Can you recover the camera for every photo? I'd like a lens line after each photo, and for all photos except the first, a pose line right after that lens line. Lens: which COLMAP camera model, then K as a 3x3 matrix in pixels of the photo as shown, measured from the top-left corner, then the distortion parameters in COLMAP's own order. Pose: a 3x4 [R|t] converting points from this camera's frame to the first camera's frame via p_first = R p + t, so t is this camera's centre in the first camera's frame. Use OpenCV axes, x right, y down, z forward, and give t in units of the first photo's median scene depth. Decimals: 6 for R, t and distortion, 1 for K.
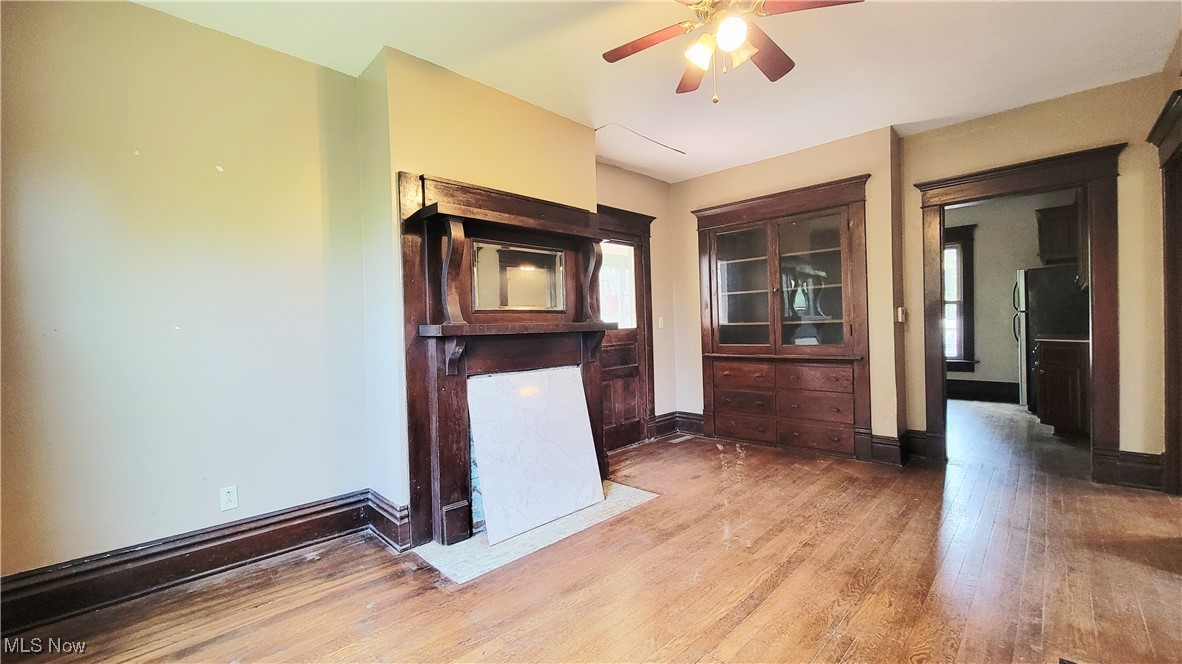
lens RADIAL K [[482.6, 0, 602.3], [0, 482.6, 332.2], [0, 0, 1]] dist [0.001440, 0.000198]
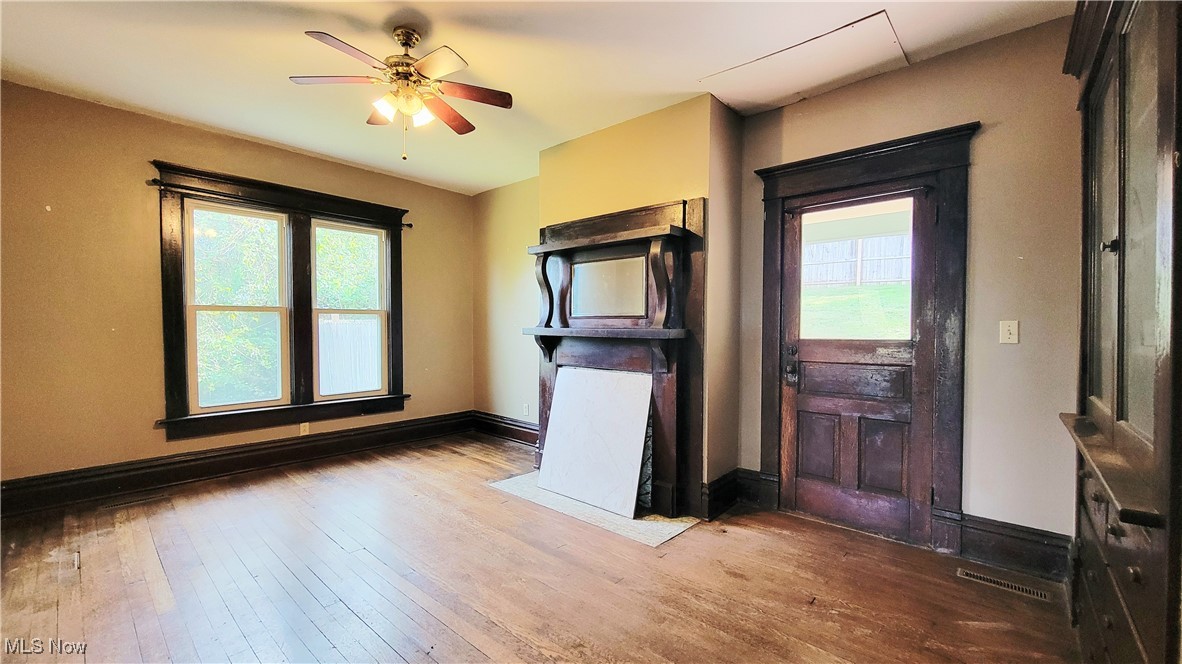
lens RADIAL K [[482.6, 0, 586.6], [0, 482.6, 338.4], [0, 0, 1]] dist [0.001440, 0.000198]
pose [[0.029638, 0.050342, -0.998292, 1.259890], [-0.022952, 0.998502, 0.049671, -0.064024], [0.999297, 0.021440, 0.030749, 1.198617]]
